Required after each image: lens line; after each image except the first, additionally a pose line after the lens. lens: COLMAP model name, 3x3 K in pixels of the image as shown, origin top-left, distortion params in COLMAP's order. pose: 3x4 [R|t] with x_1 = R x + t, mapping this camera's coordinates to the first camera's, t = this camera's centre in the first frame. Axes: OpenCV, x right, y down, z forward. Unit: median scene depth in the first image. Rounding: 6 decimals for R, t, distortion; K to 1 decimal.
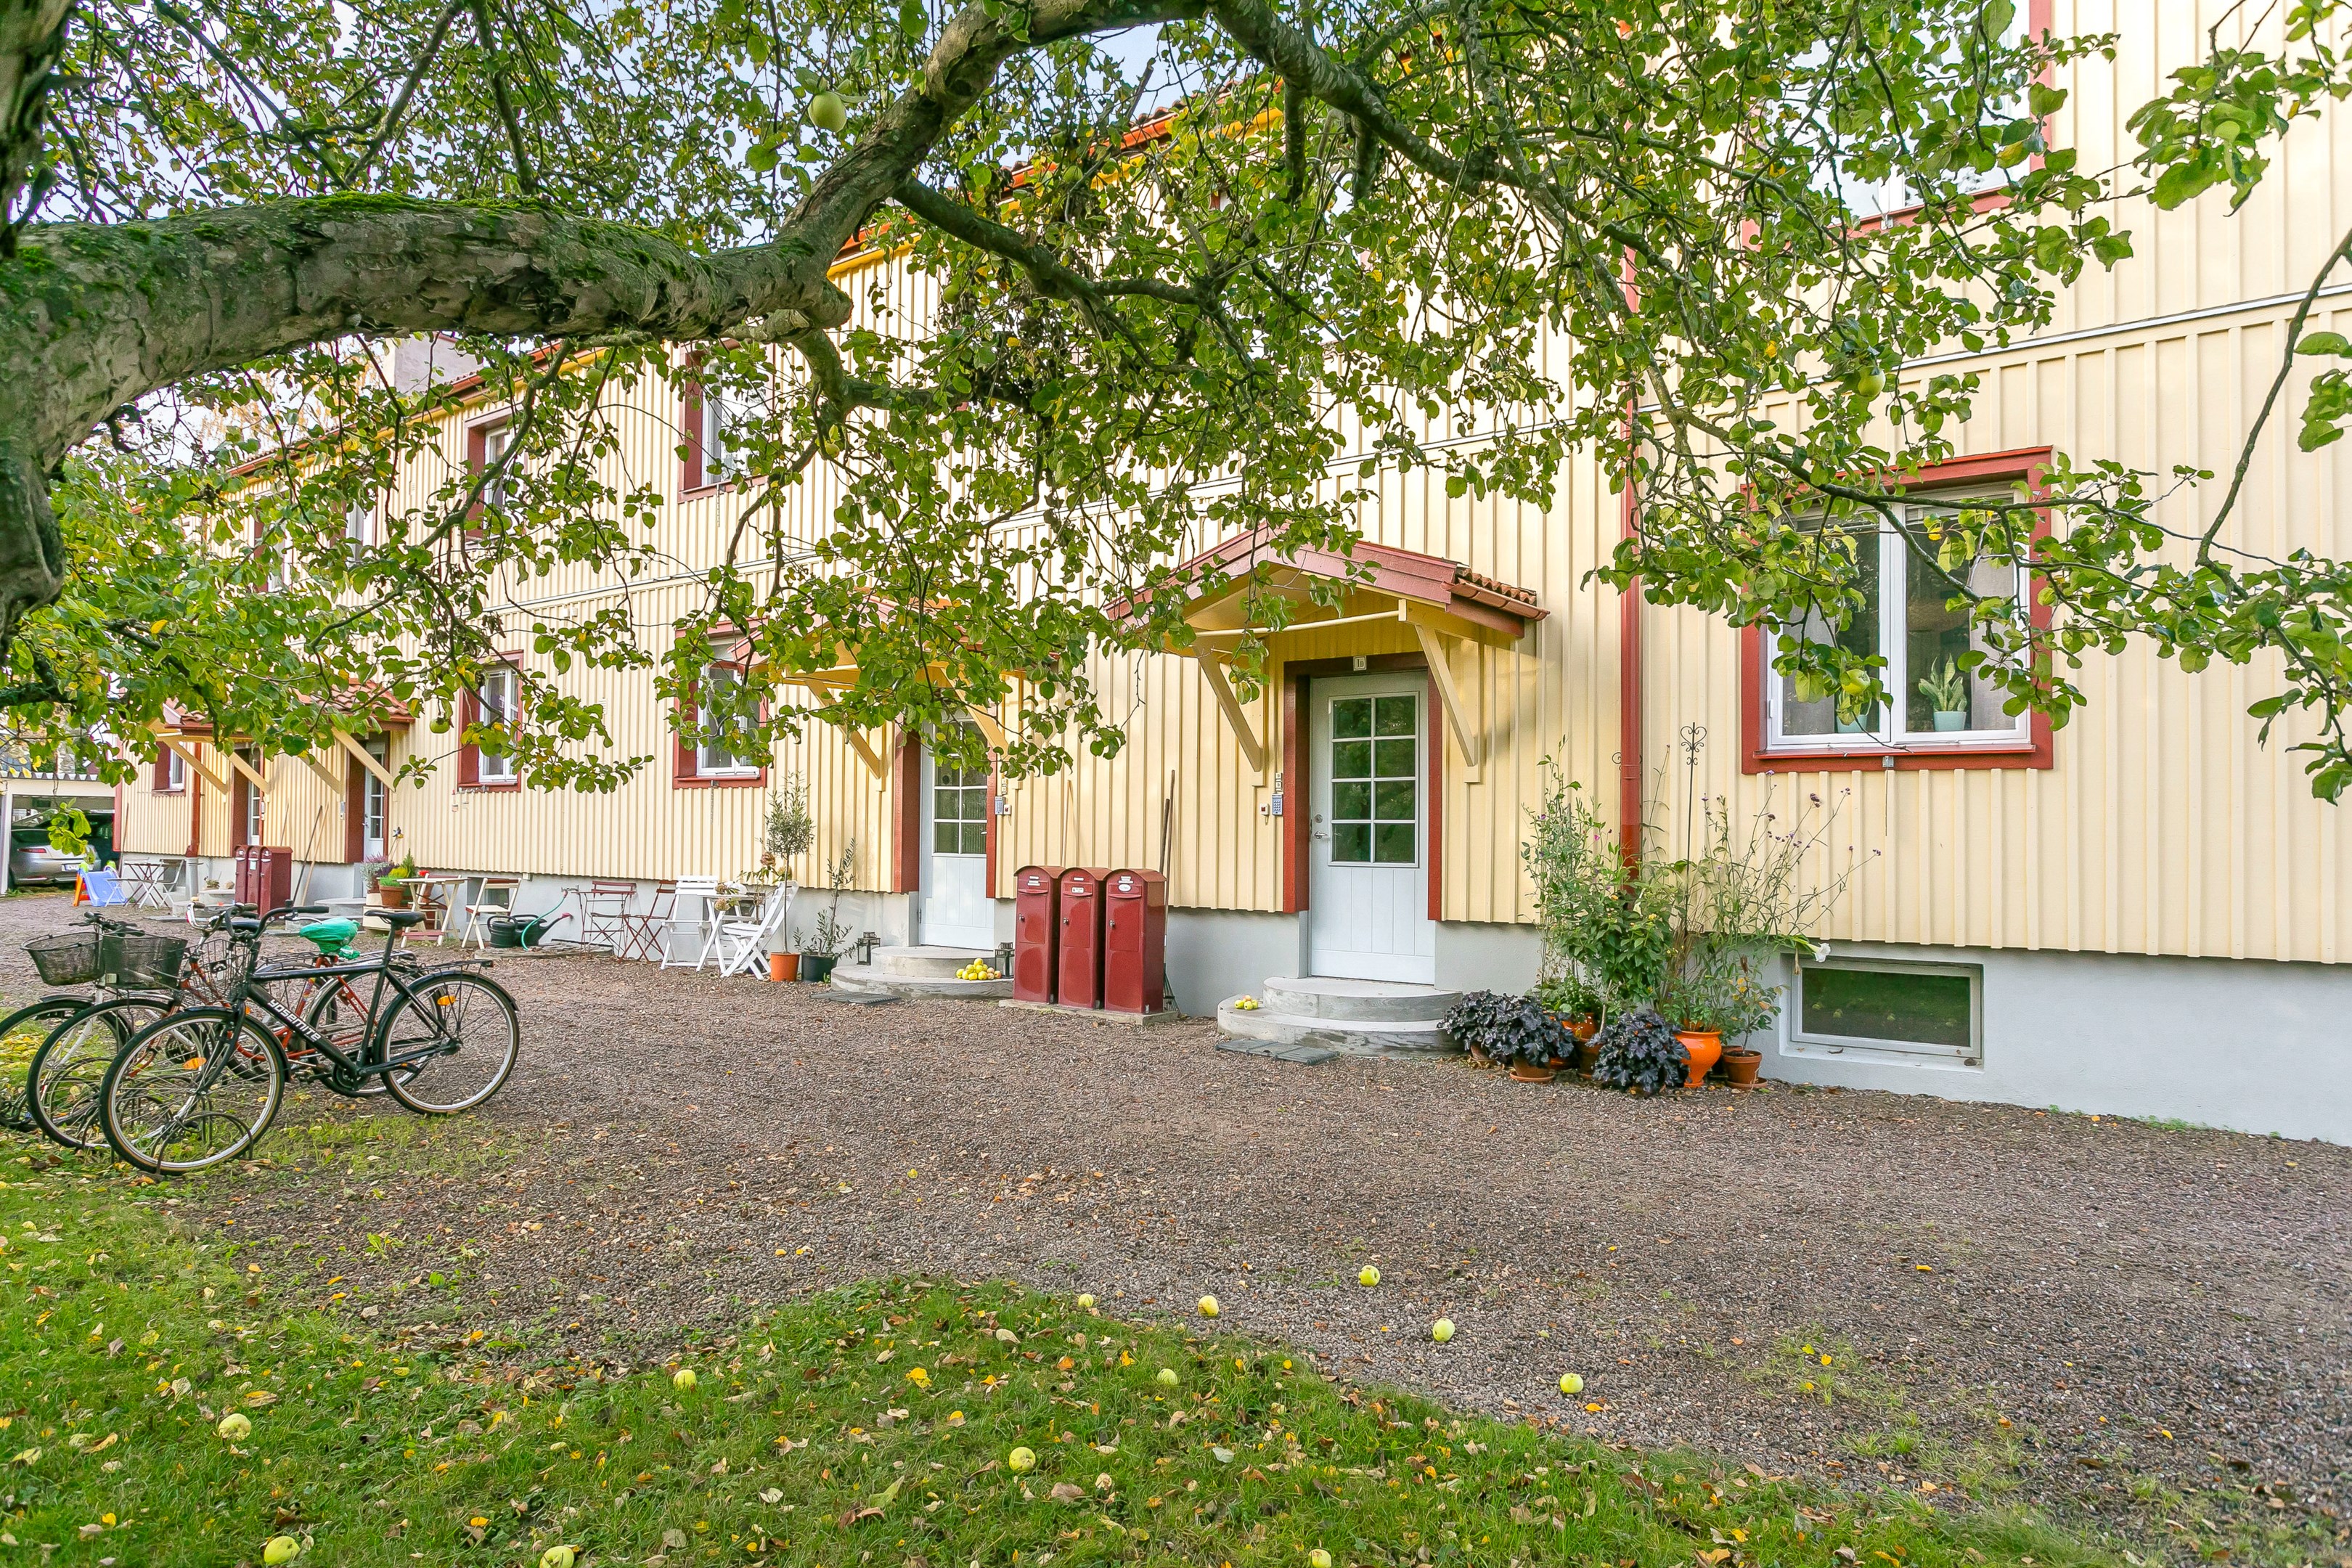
lens RADIAL K [[1299.0, 0, 1168.4], [0, 1299.0, 816.3], [0, 0, 1]] dist [-0.015943, 0.000550]
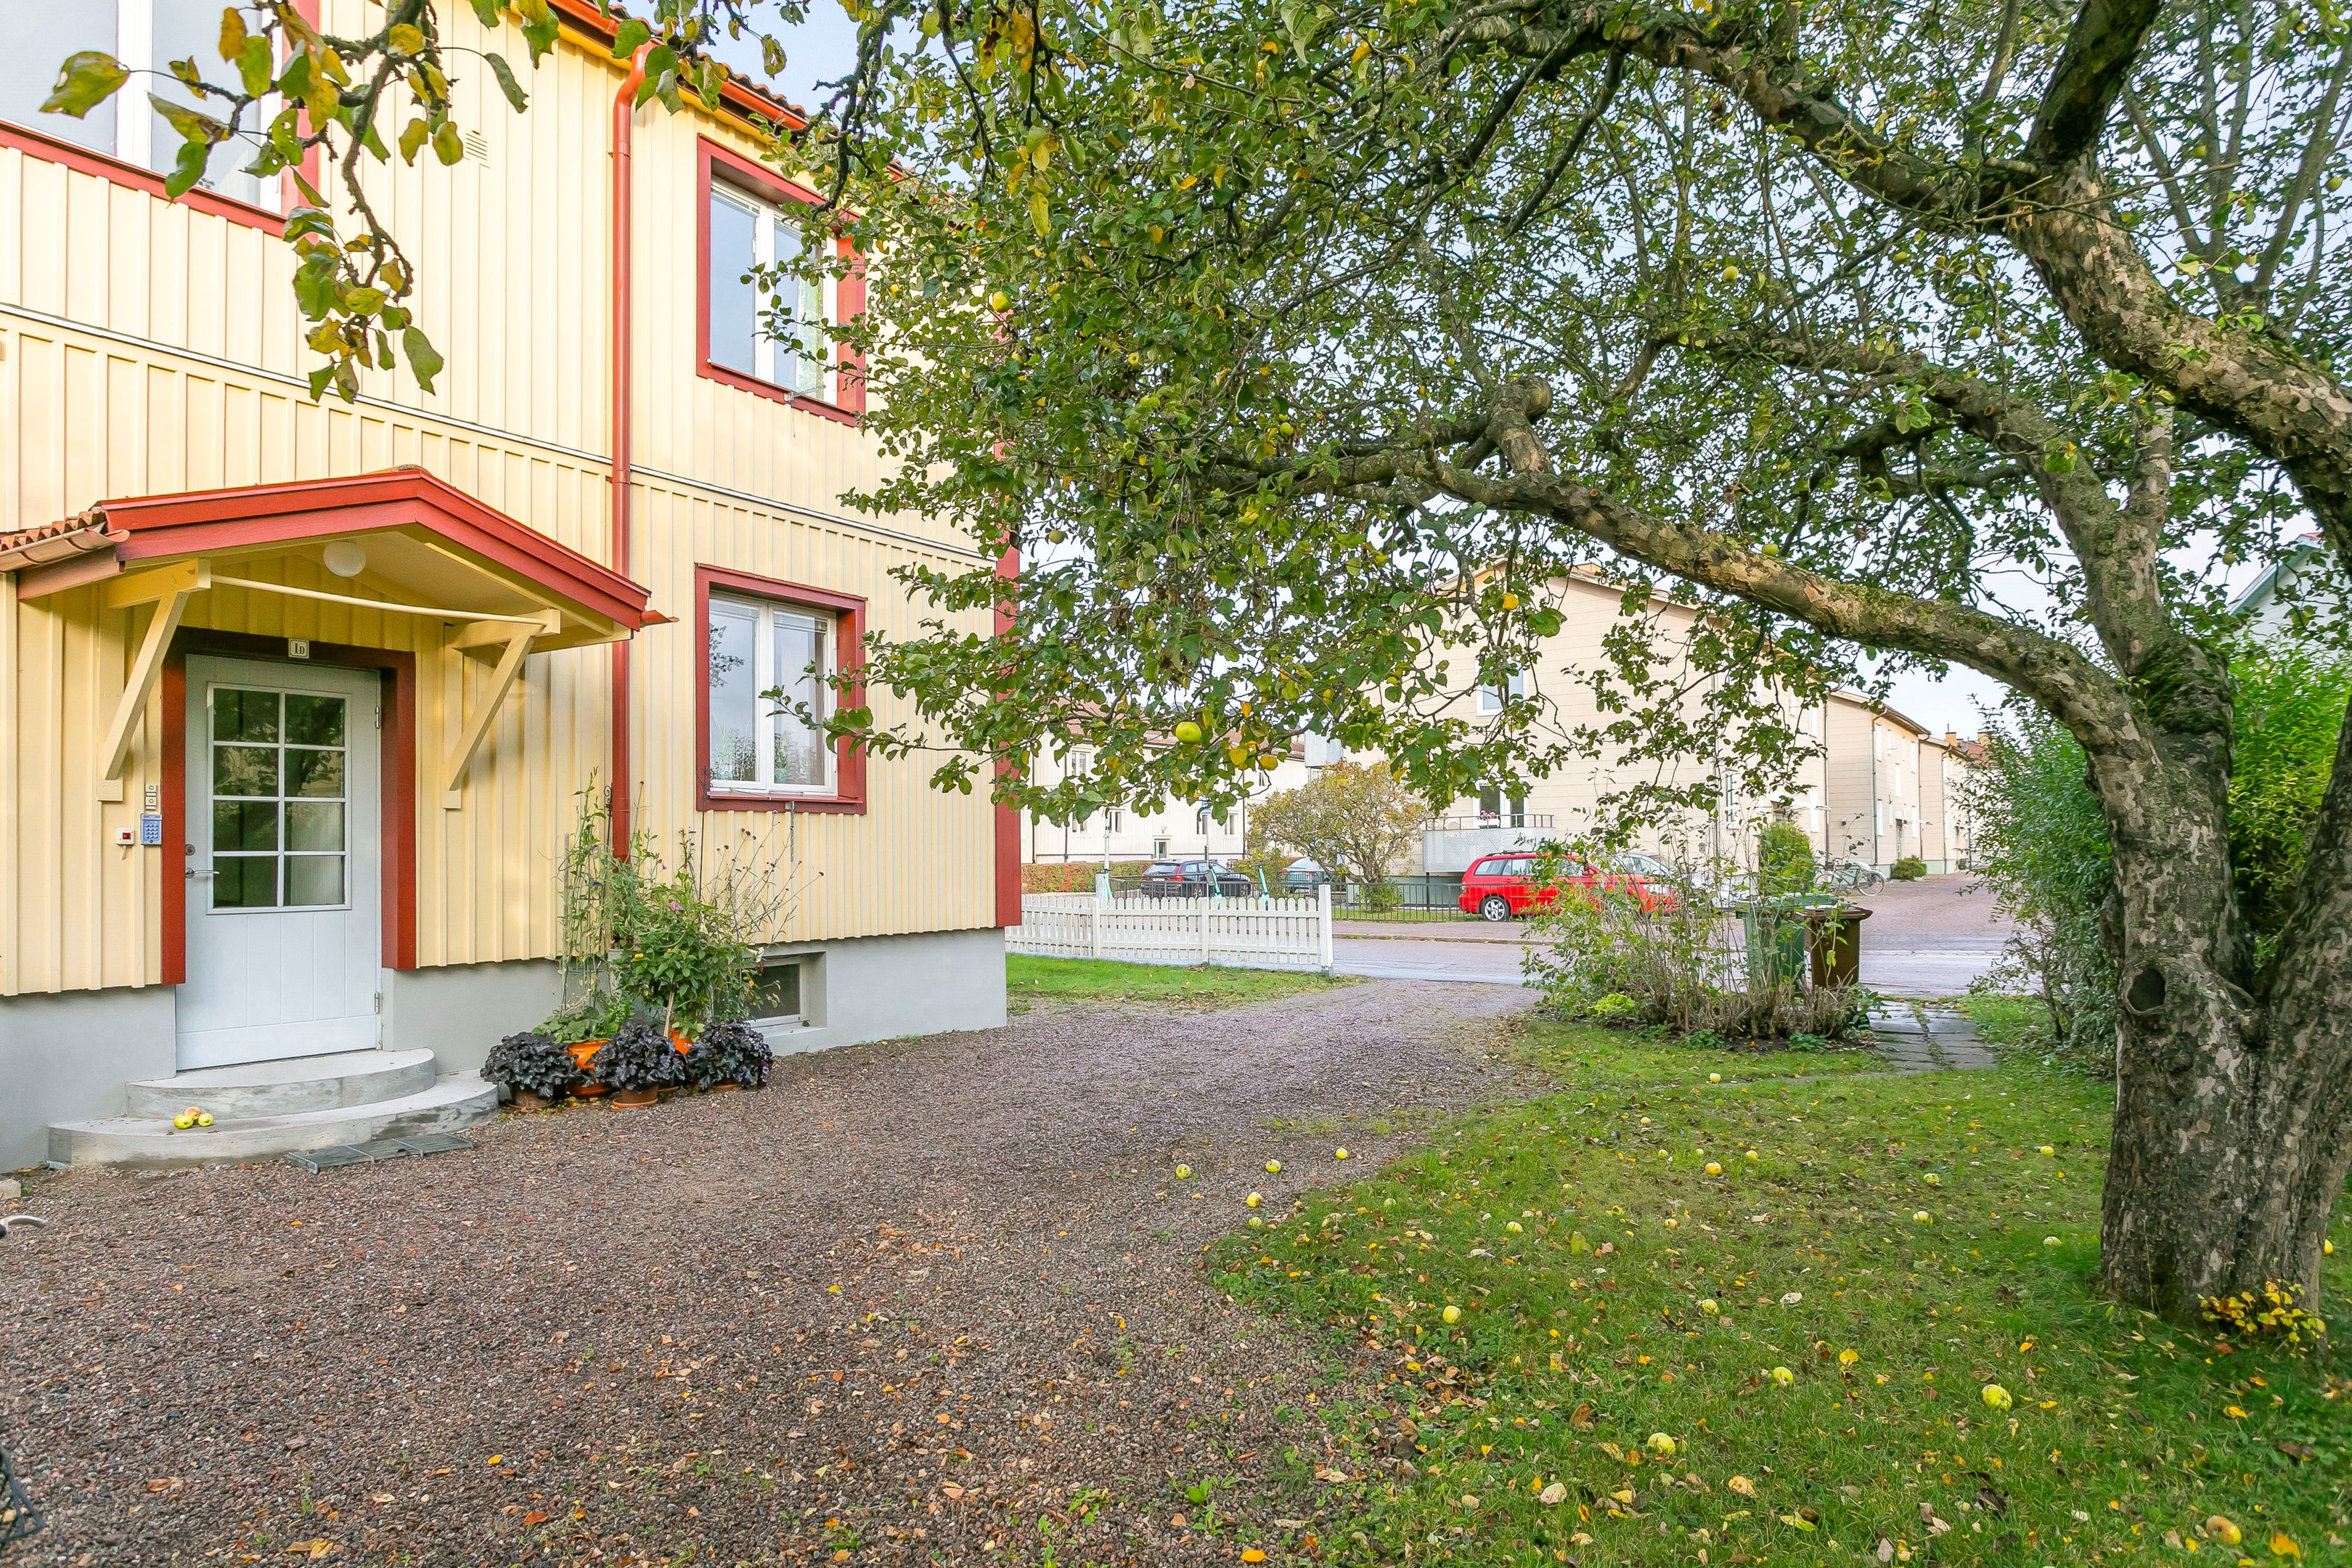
lens RADIAL K [[1299.0, 0, 1168.4], [0, 1299.0, 816.3], [0, 0, 1]] dist [-0.015943, 0.000550]
pose [[0.018421, 0.019780, 0.999635, -0.589629], [-0.004836, 0.999794, -0.019694, -0.005188], [-0.999819, -0.004471, 0.018513, 0.450775]]
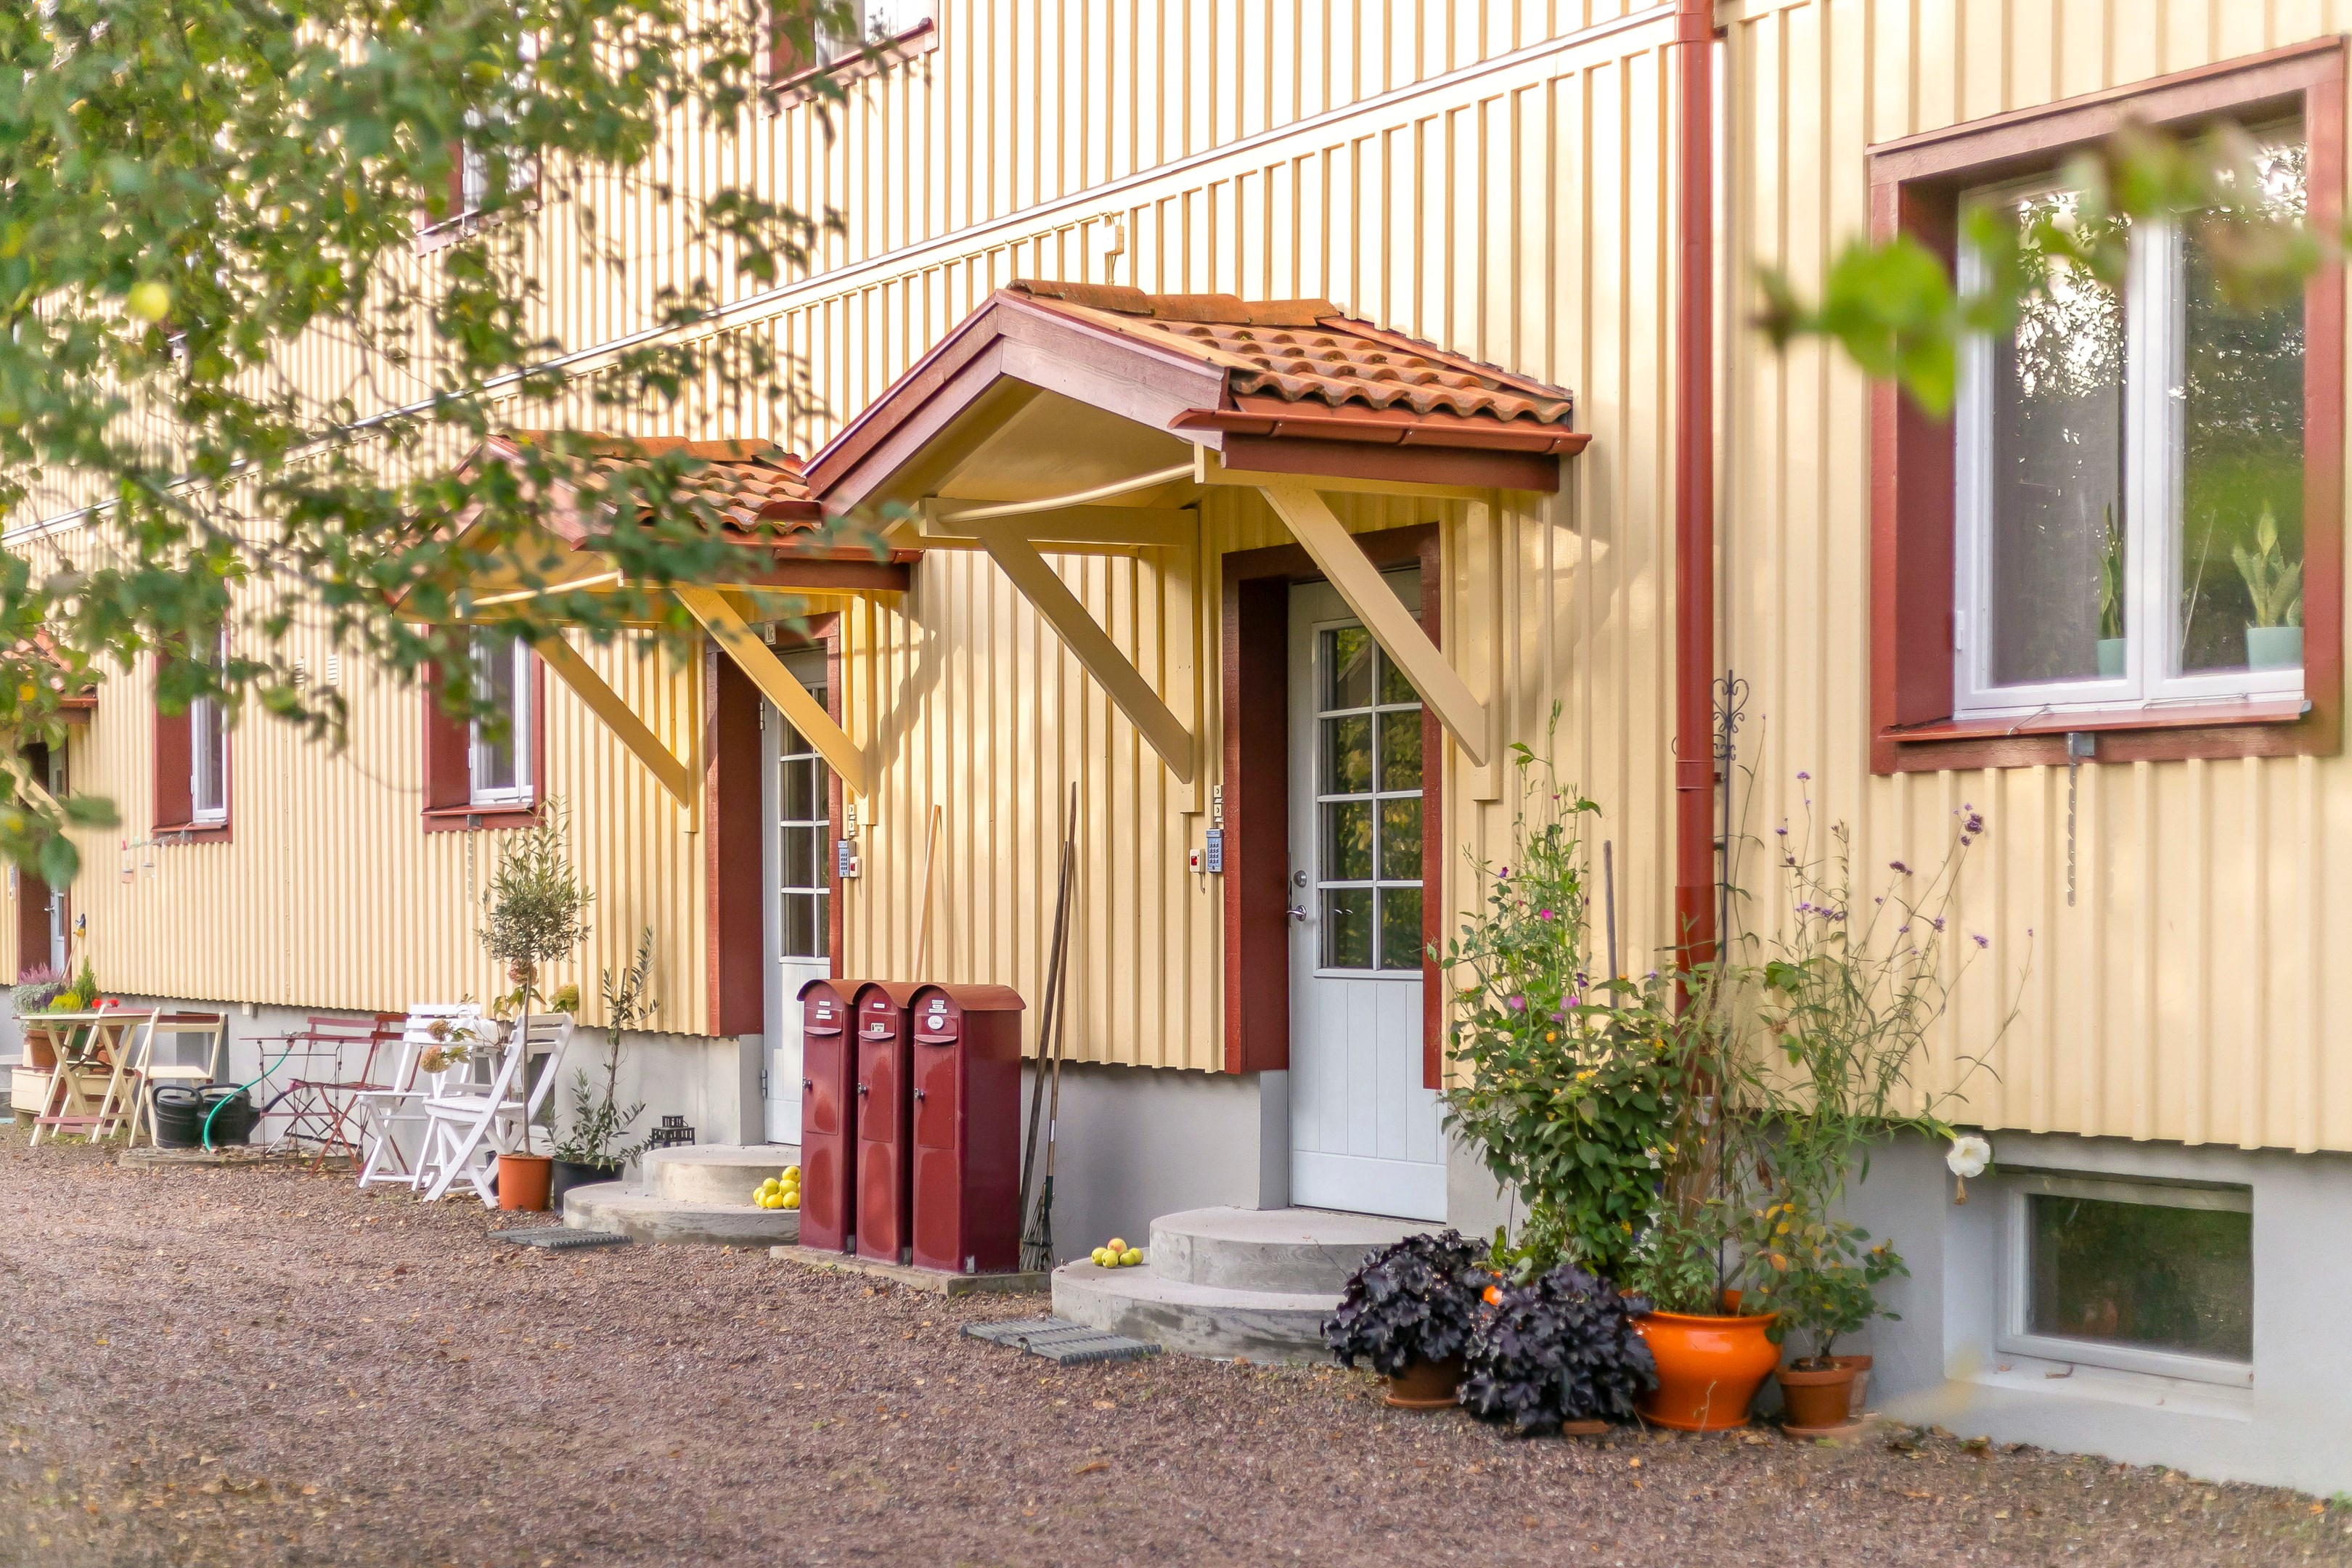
lens RADIAL K [[3518.3, 0, 1177.6], [0, 3518.3, 933.8], [0, 0, 1]] dist [0.018533, -0.019399]
pose [[0.928068, -0.010201, -0.372271, 0.560997], [0.018842, 0.999631, 0.019580, -0.004100], [0.371933, -0.025186, 0.927918, -0.224575]]
